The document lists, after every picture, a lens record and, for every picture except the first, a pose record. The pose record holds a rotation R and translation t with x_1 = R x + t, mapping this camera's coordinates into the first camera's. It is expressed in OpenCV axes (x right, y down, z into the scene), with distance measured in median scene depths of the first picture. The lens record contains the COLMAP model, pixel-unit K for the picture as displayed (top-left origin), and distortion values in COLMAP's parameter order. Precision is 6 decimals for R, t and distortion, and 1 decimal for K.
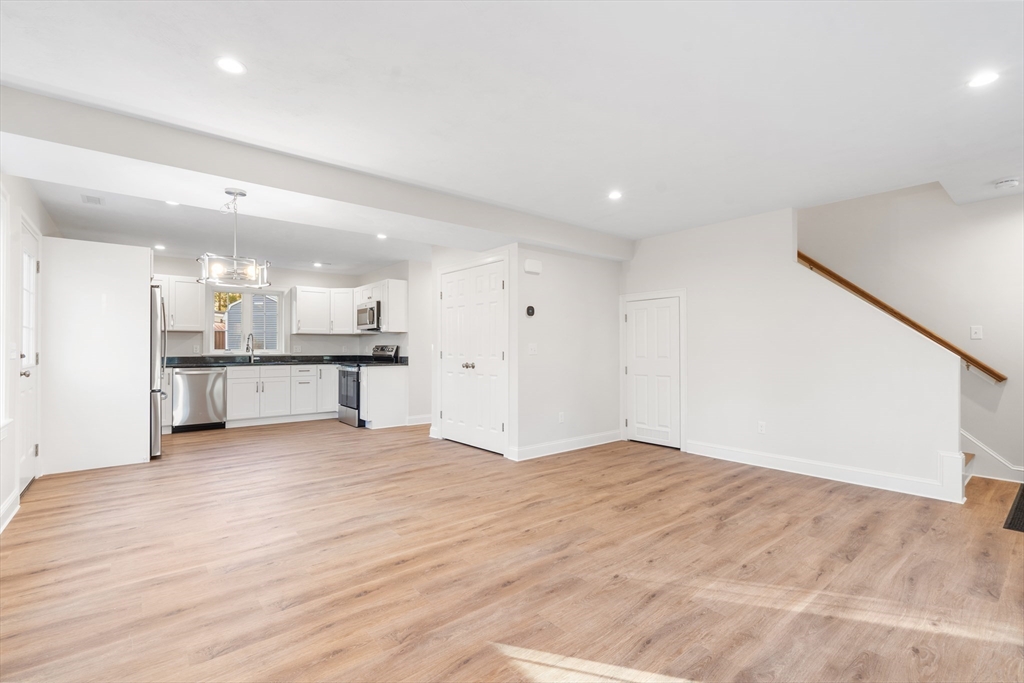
lens RADIAL K [[462.0, 0, 514.2], [0, 462.0, 347.6], [0, 0, 1]] dist [0.001194, 0.000008]
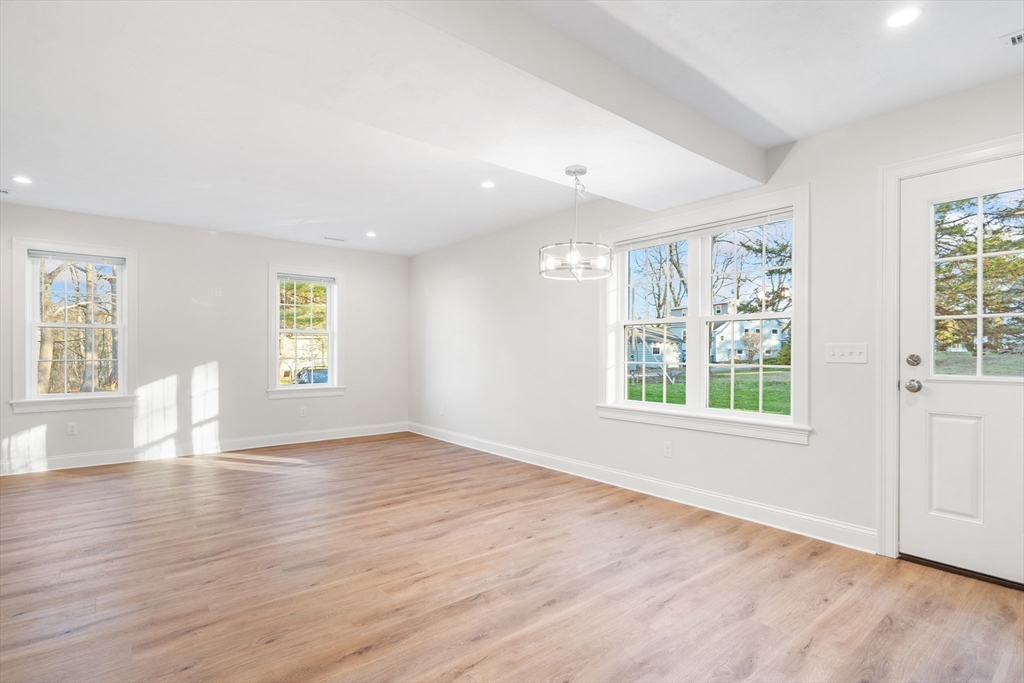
lens RADIAL K [[498.7, 0, 515.6], [0, 498.7, 349.6], [0, 0, 1]] dist [-0.004572, 0.000042]
pose [[-0.999998, -0.001736, -0.000032, -0.380795], [-0.001735, 0.999953, -0.009509, 0.007237], [0.000049, -0.009509, -0.999955, 1.506876]]
